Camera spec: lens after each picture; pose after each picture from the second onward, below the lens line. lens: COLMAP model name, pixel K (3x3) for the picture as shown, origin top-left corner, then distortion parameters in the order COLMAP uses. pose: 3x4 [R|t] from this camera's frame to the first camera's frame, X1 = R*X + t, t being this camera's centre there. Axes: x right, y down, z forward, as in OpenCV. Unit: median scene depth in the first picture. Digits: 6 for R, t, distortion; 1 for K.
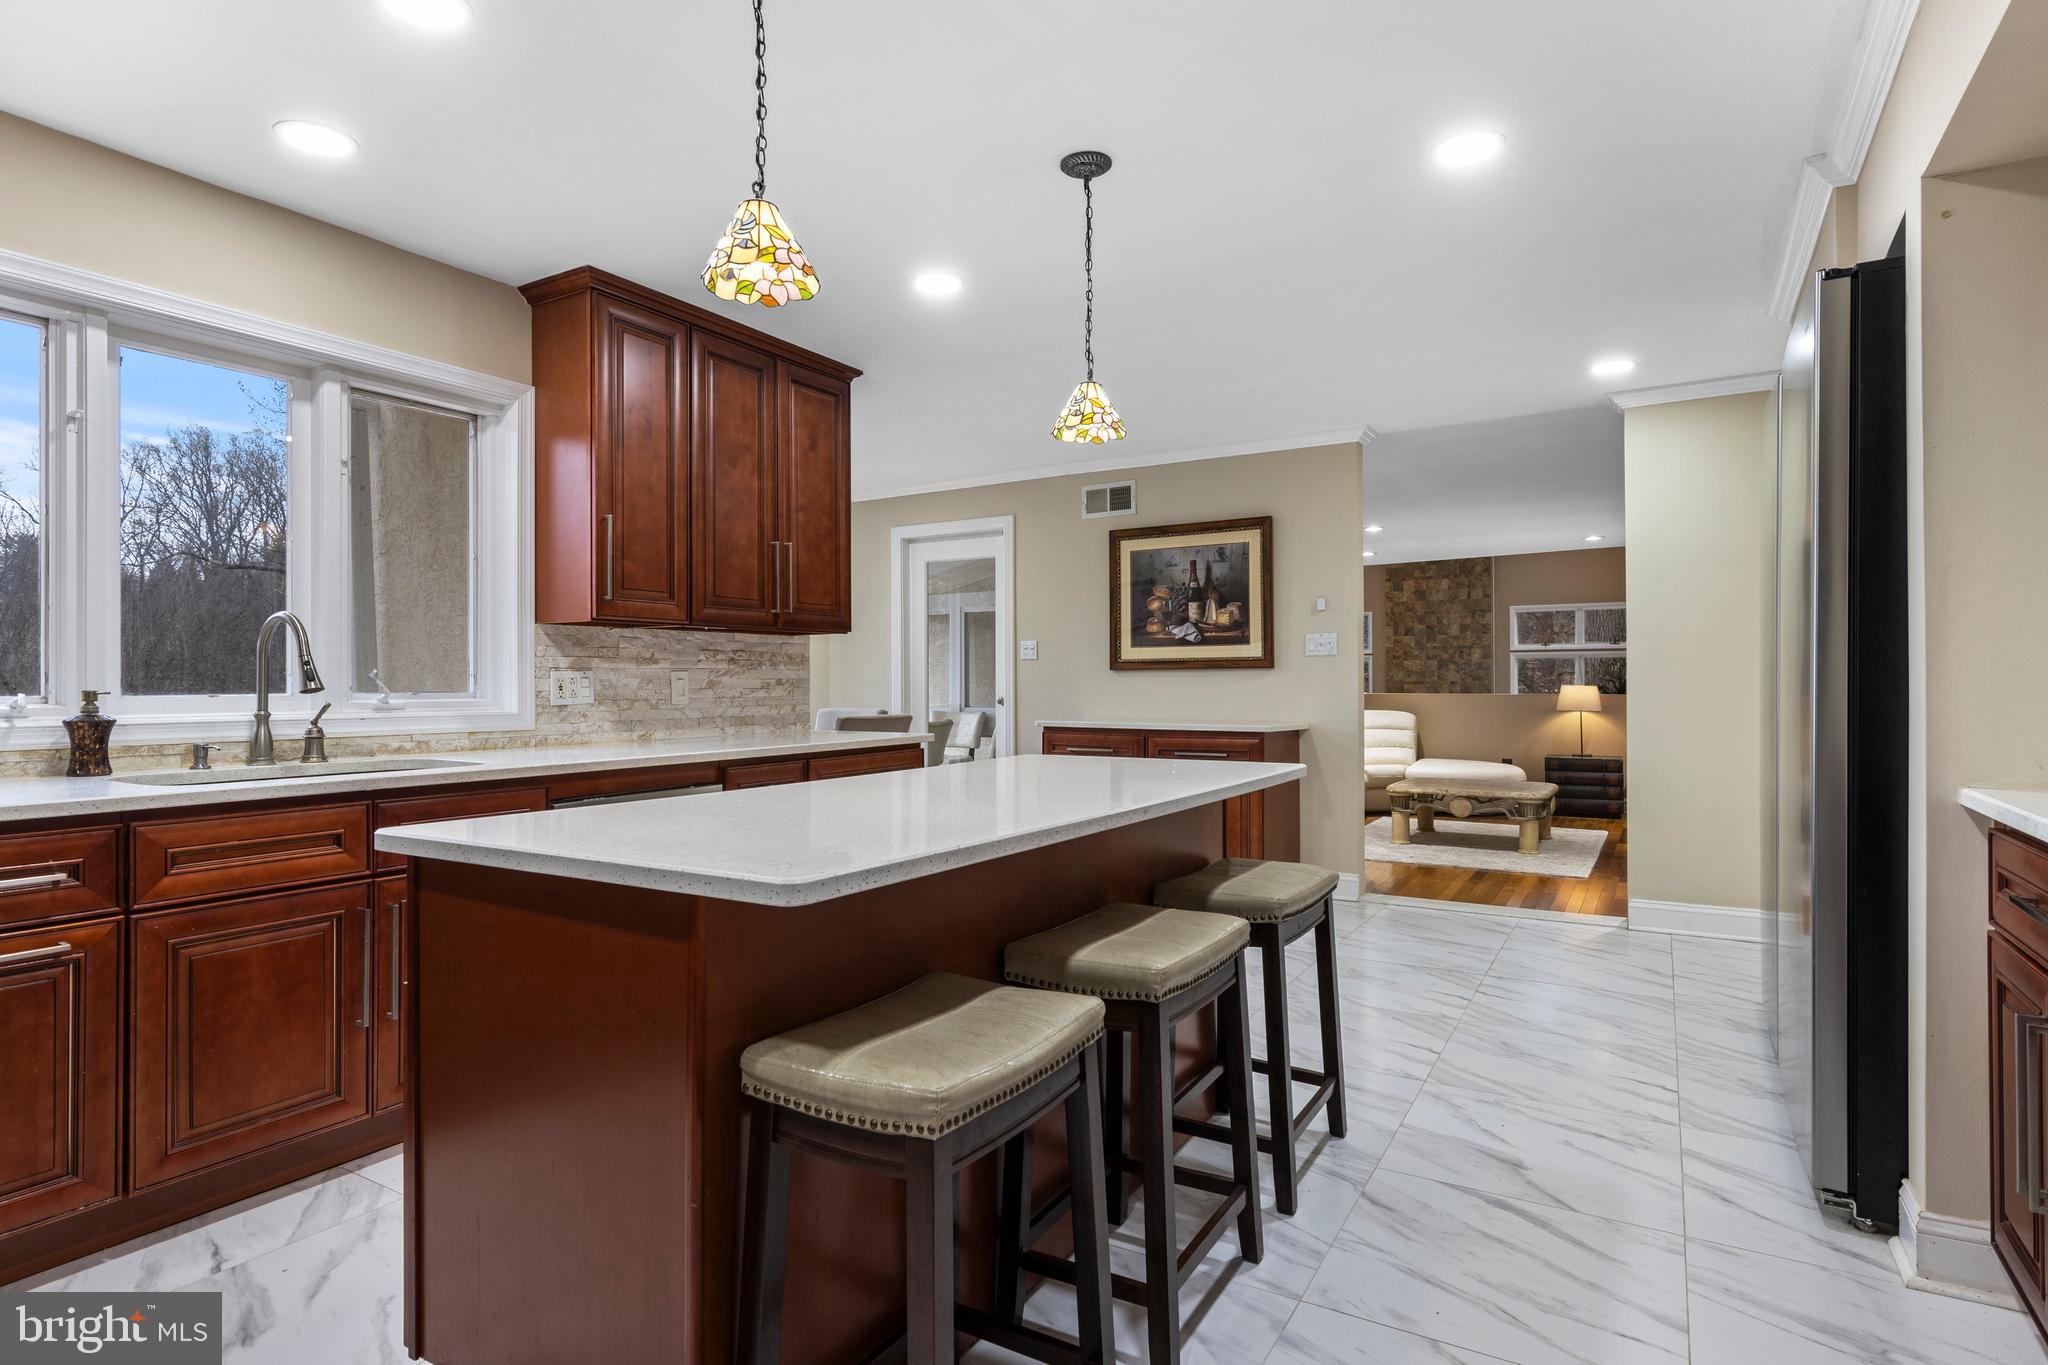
lens RADIAL K [[1046.4, 0, 1014.9], [0, 1046.4, 680.9], [0, 0, 1]] dist [0.006281, 0.001419]
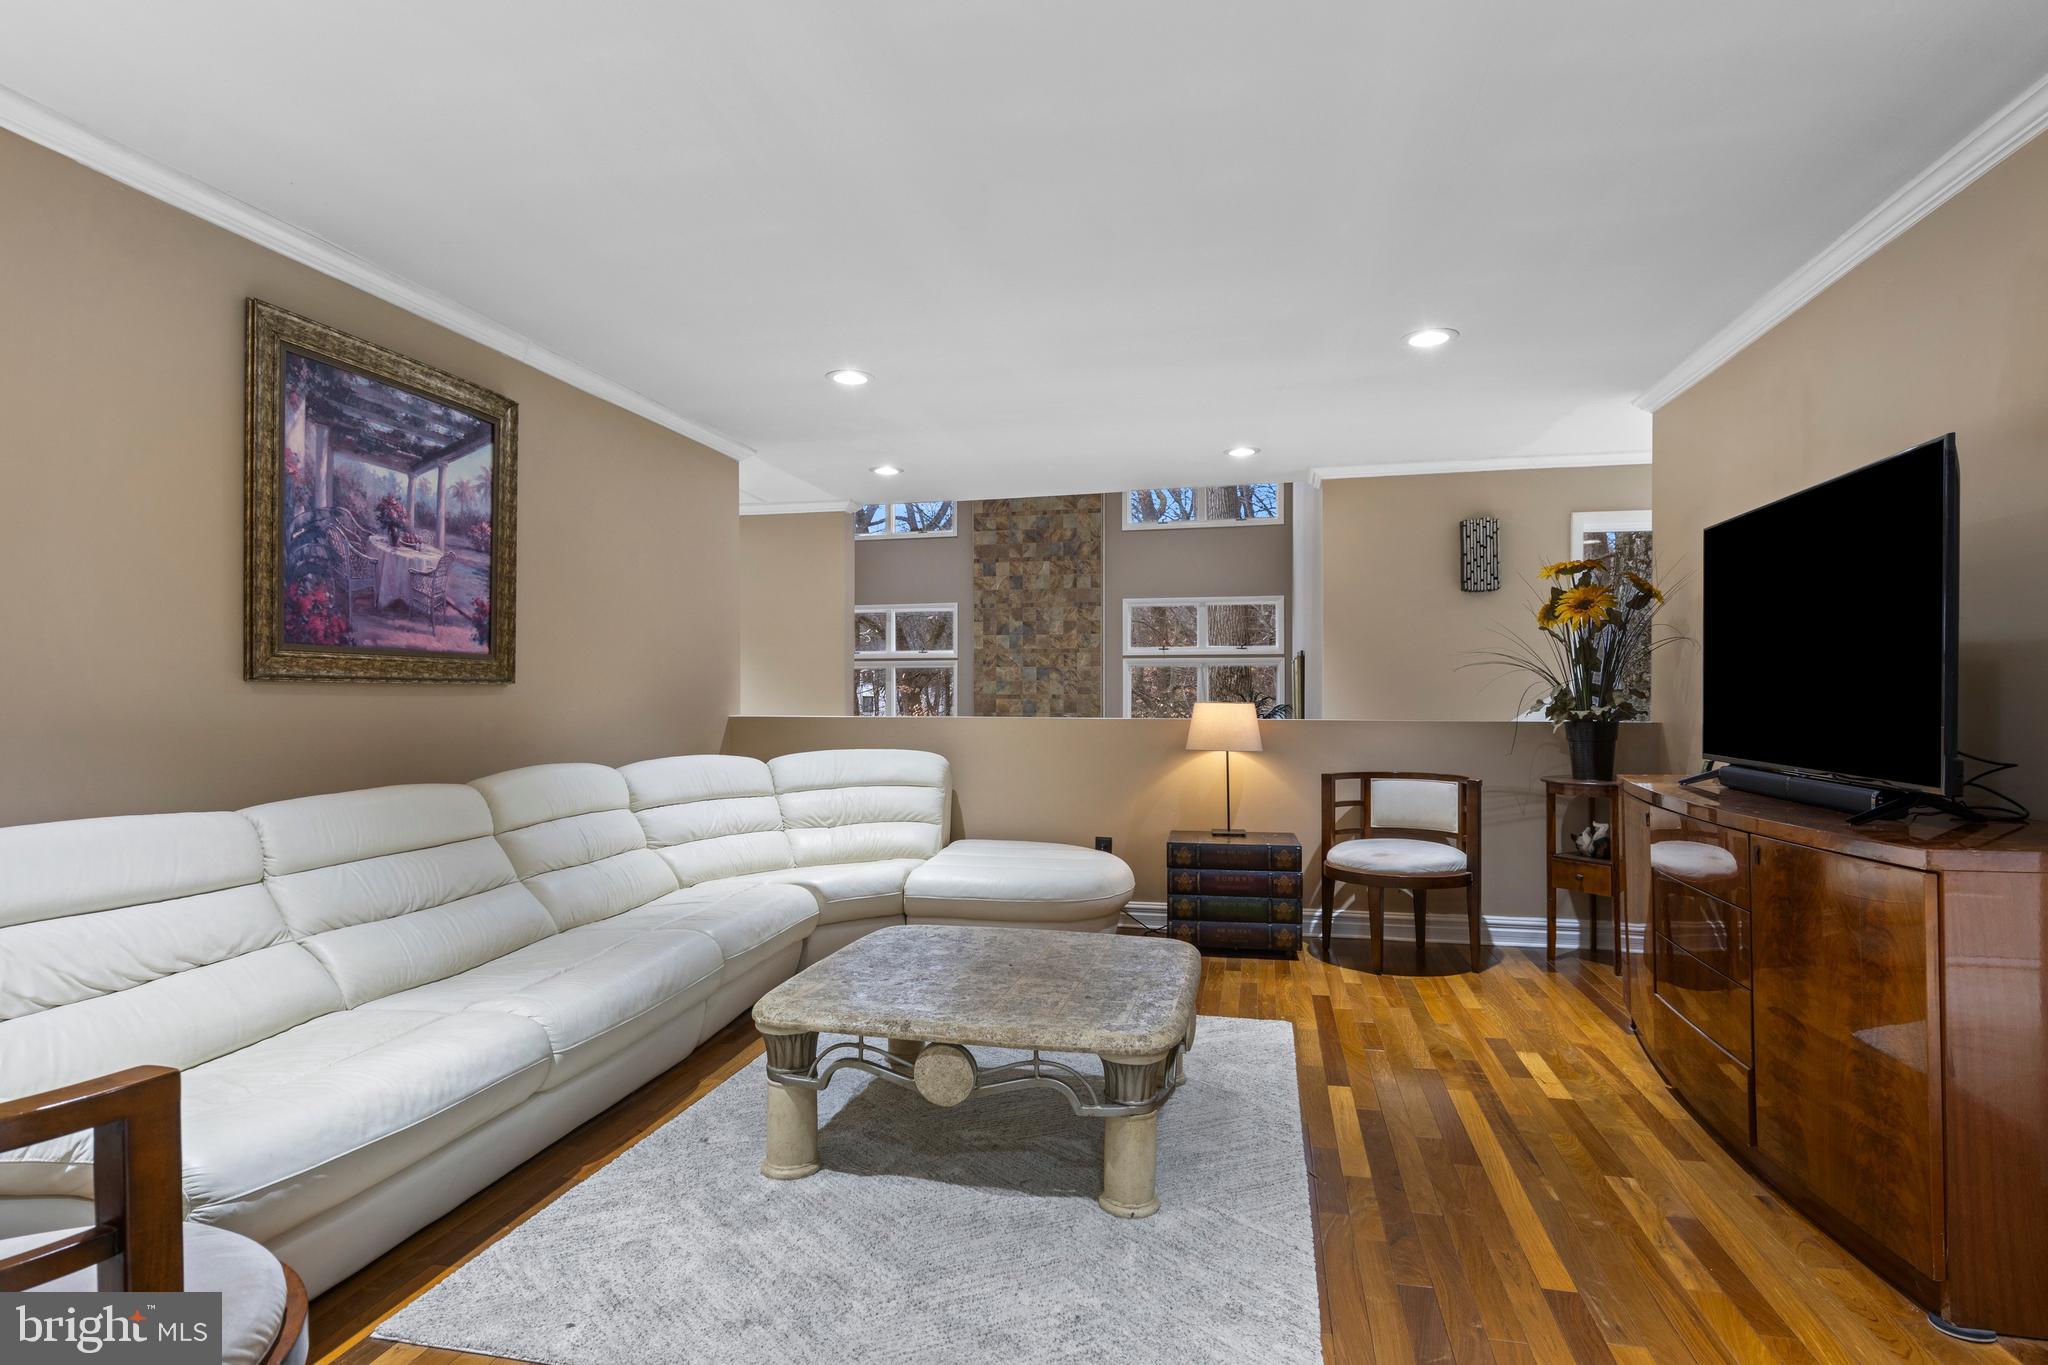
lens RADIAL K [[1046.4, 0, 1031.4], [0, 1046.4, 692.8], [0, 0, 1]] dist [0.006281, 0.001419]
pose [[0.940549, 0.005771, 0.339609, 0.143246], [-0.005361, 0.999983, -0.002143, 0.000531], [-0.339616, 0.000195, 0.940564, 0.288267]]
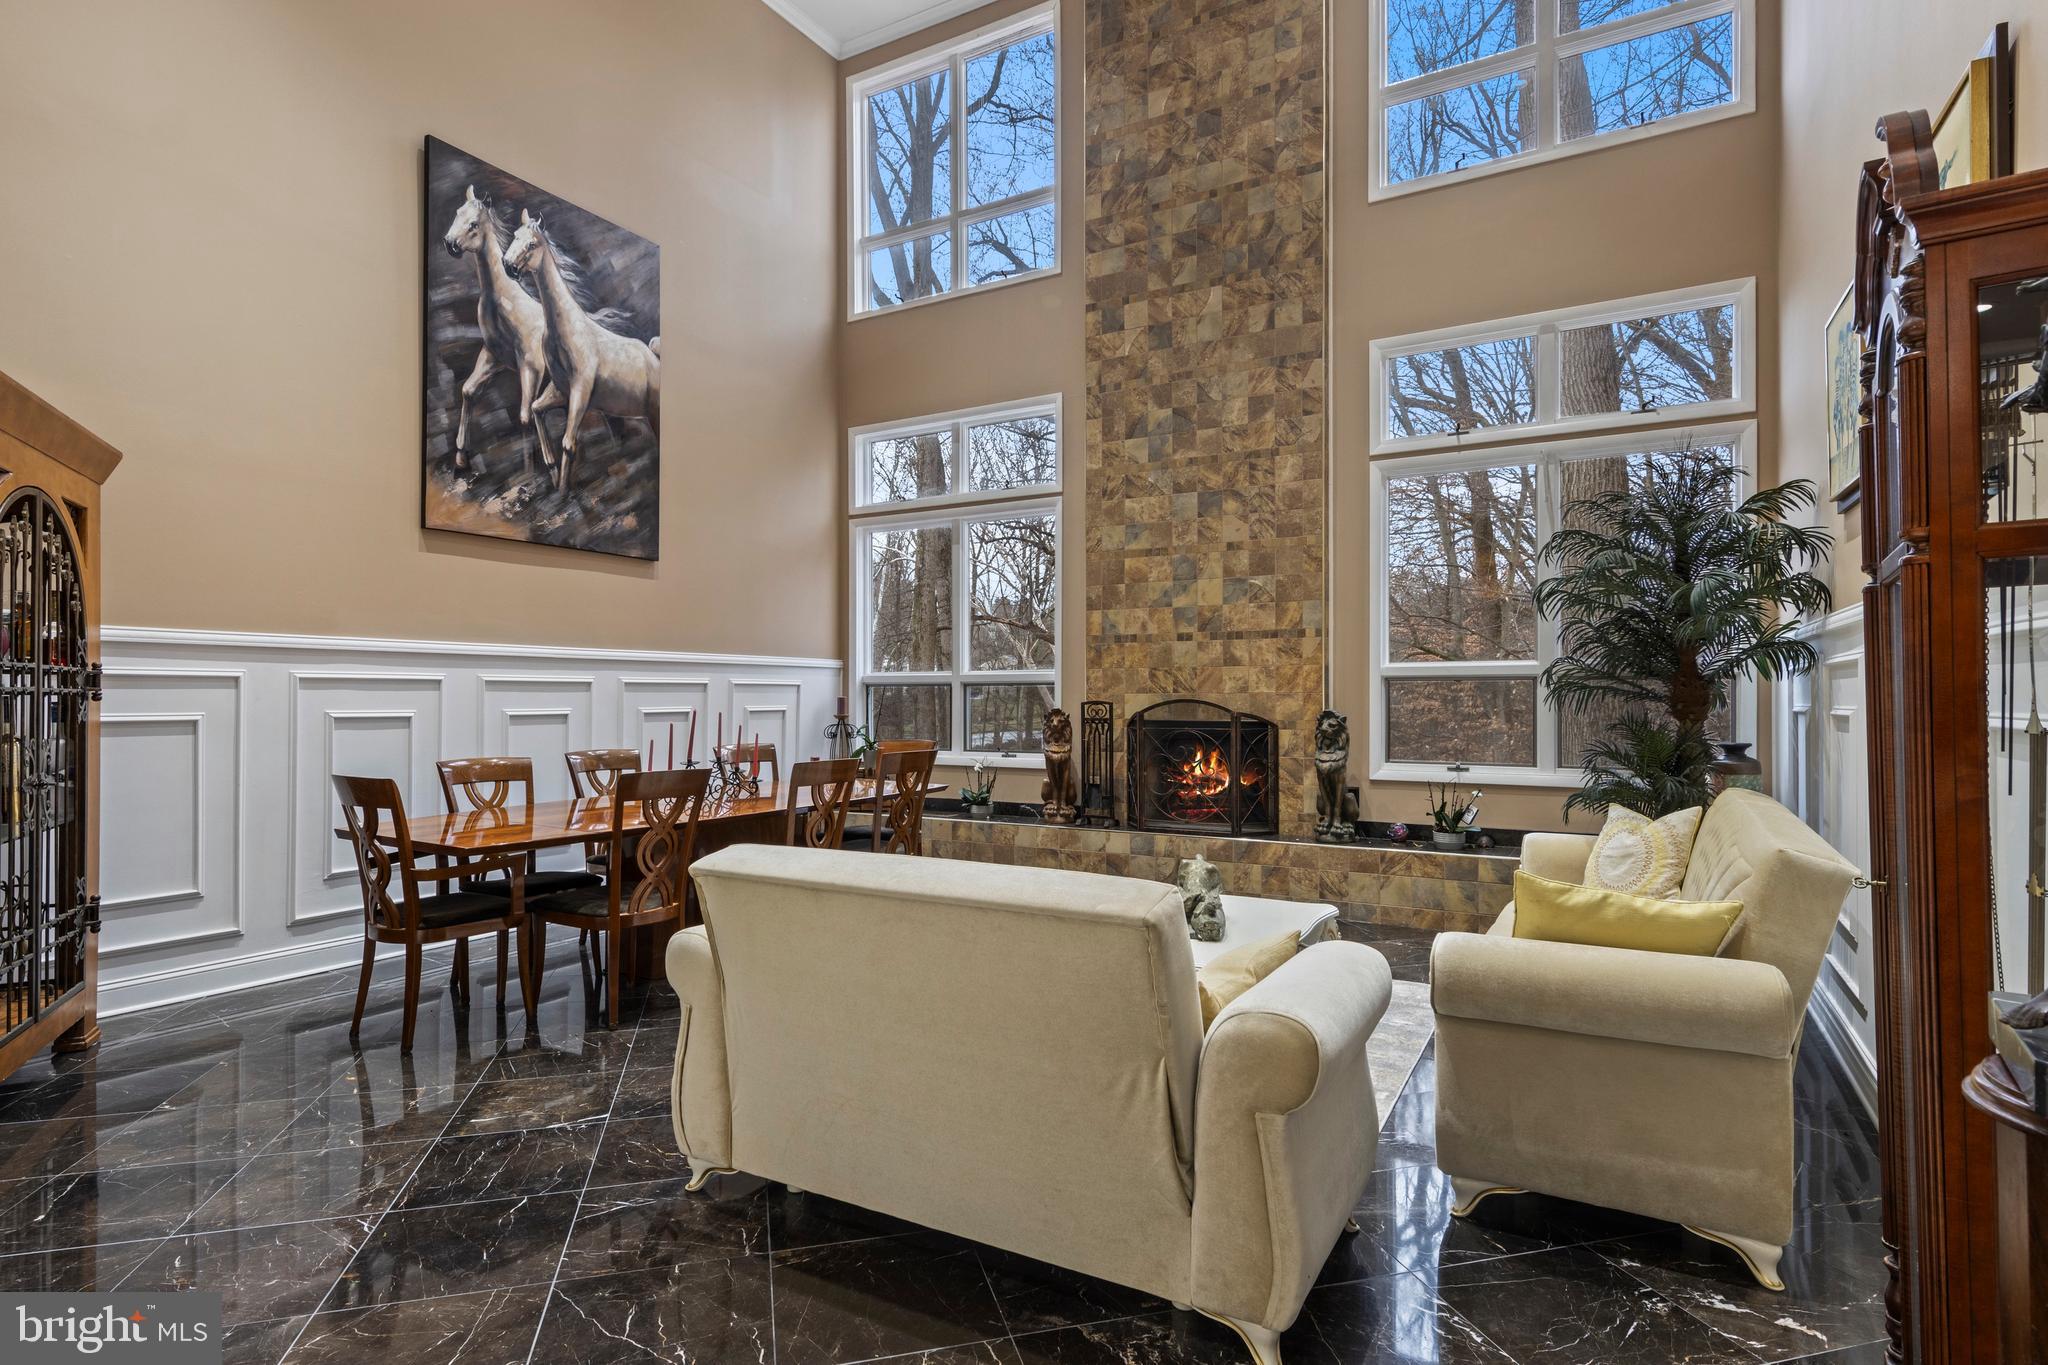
lens RADIAL K [[1046.4, 0, 1026.3], [0, 1046.4, 689.3], [0, 0, 1]] dist [0.006281, 0.001419]
pose [[0.999100, 0.004578, 0.042168, 0.328518], [-0.004375, 0.999978, -0.004900, 0.058786], [-0.042189, 0.004711, 0.999099, 0.617486]]
